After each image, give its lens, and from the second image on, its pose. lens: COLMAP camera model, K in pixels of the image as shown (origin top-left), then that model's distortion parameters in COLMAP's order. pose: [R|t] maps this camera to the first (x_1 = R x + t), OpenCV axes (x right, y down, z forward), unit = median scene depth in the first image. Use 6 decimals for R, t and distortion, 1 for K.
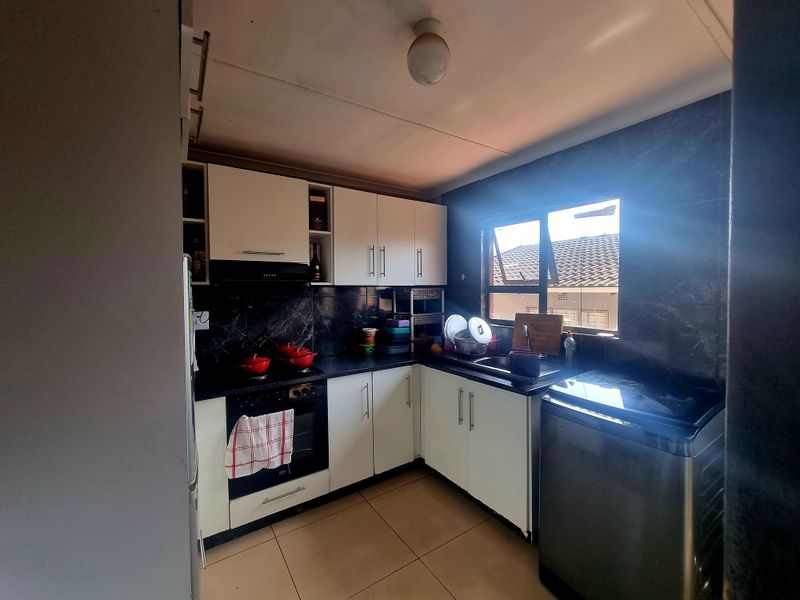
lens RADIAL K [[331.1, 0, 399.0], [0, 331.1, 297.3], [0, 0, 1]] dist [-0.000362, -0.000007]
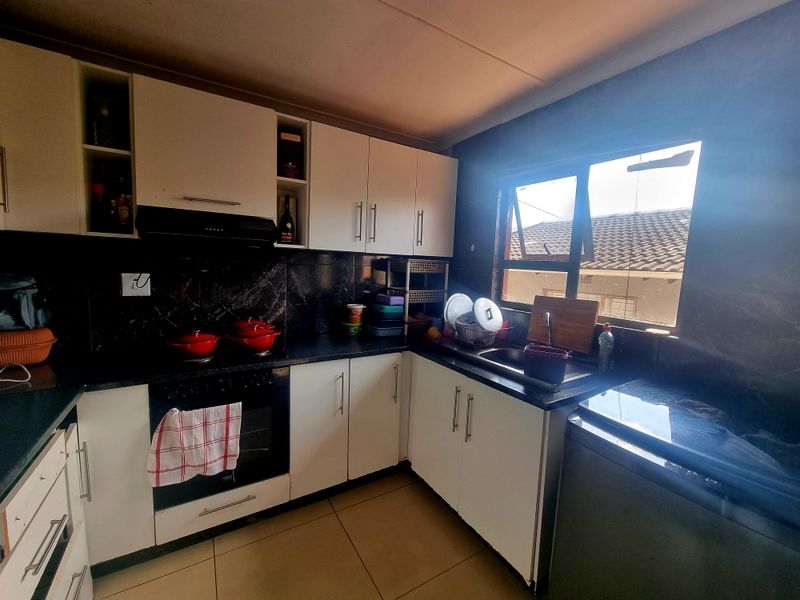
lens RADIAL K [[331.1, 0, 399.0], [0, 331.1, 297.3], [0, 0, 1]] dist [-0.000362, -0.000007]
pose [[0.997985, 0.051975, -0.036387, 0.059111], [-0.049092, 0.995892, 0.076090, 0.008362], [0.040193, -0.074150, 0.996437, 0.206414]]
